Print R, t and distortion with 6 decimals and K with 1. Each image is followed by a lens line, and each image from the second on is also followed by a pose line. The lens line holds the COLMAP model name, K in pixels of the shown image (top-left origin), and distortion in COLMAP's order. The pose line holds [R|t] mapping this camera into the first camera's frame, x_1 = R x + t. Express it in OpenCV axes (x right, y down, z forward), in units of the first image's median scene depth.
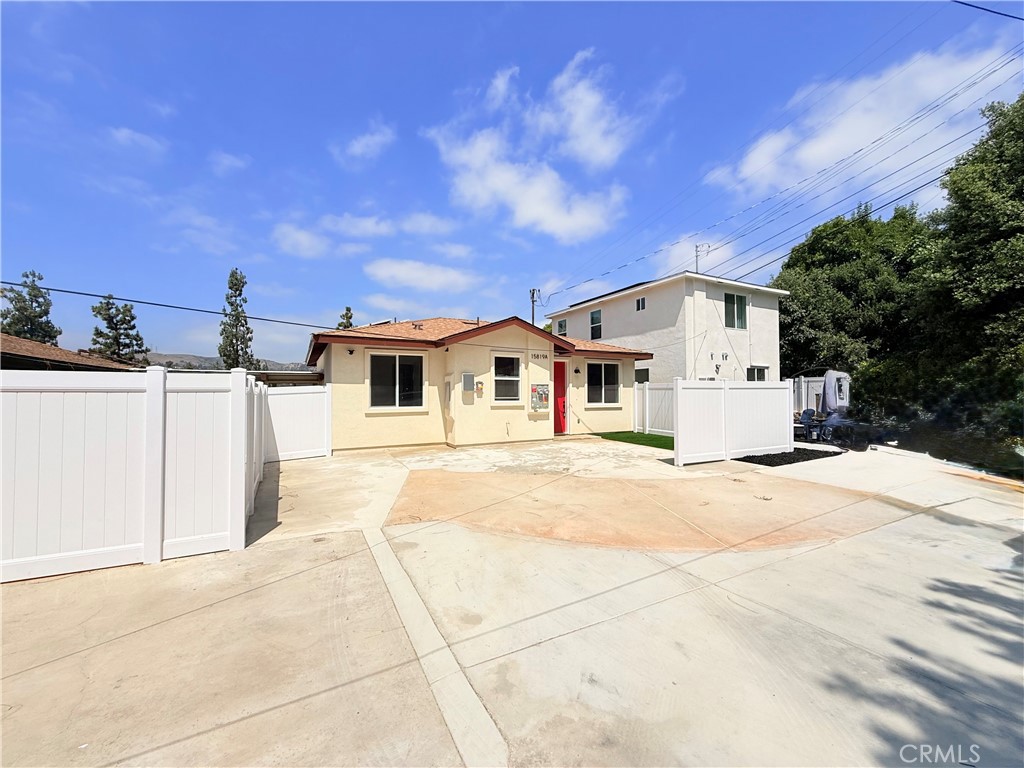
lens RADIAL K [[407.0, 0, 516.9], [0, 407.0, 387.8], [0, 0, 1]] dist [0.001760, 0.000568]
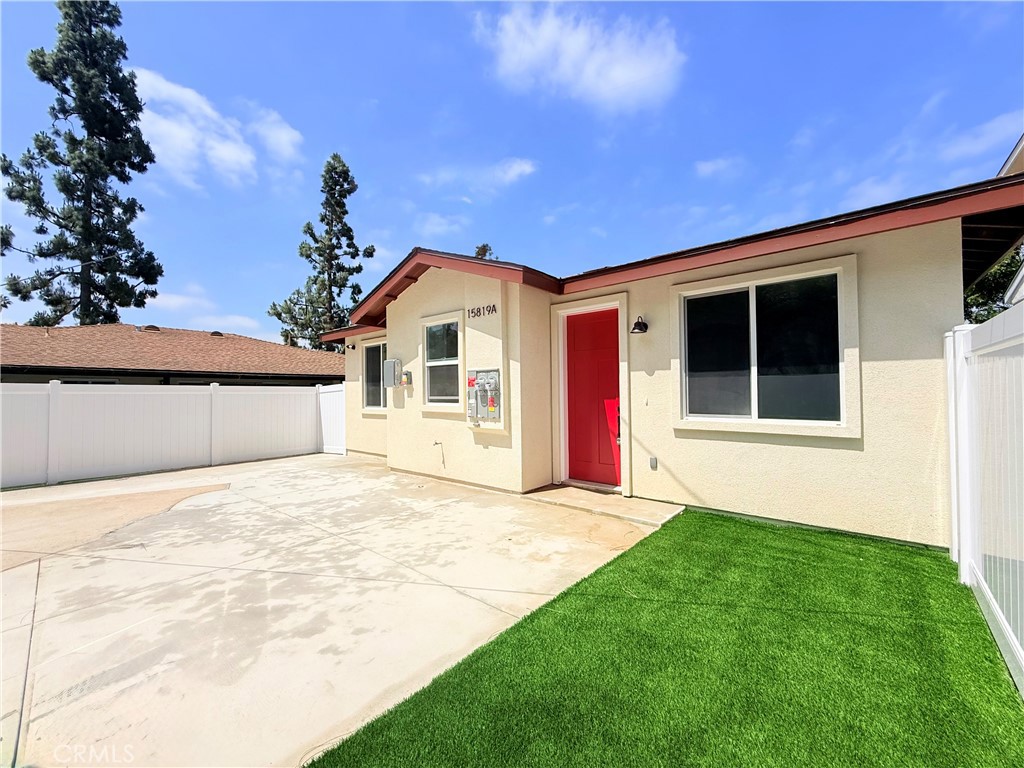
lens RADIAL K [[407.0, 0, 508.2], [0, 407.0, 386.2], [0, 0, 1]] dist [0.001760, 0.000568]
pose [[0.346608, -0.016840, -0.937859, 0.452507], [0.021769, 0.999714, -0.009905, 0.013990], [0.937757, -0.016983, 0.346876, 0.762179]]
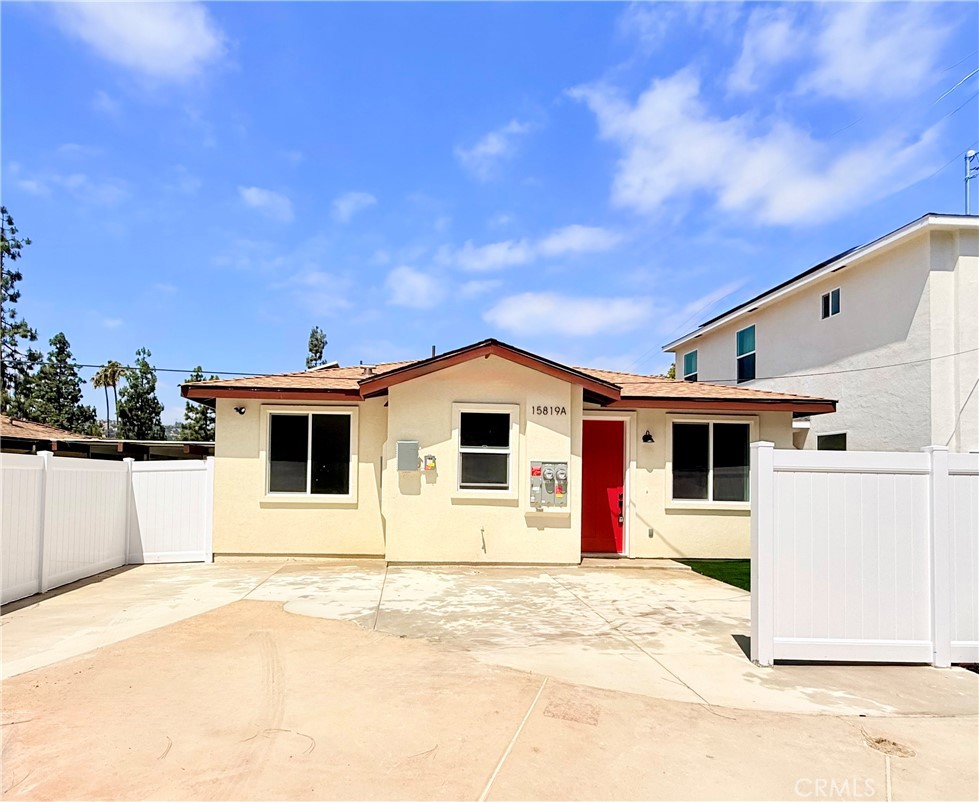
lens RADIAL K [[572.8, 0, 440.6], [0, 572.8, 474.1], [0, 0, 1]] dist [-0.009101, 0.002356]
pose [[0.899794, 0.016141, -0.436017, 0.230719], [-0.014872, 0.999869, 0.006325, 0.004774], [0.436062, 0.000793, 0.899916, 0.217280]]
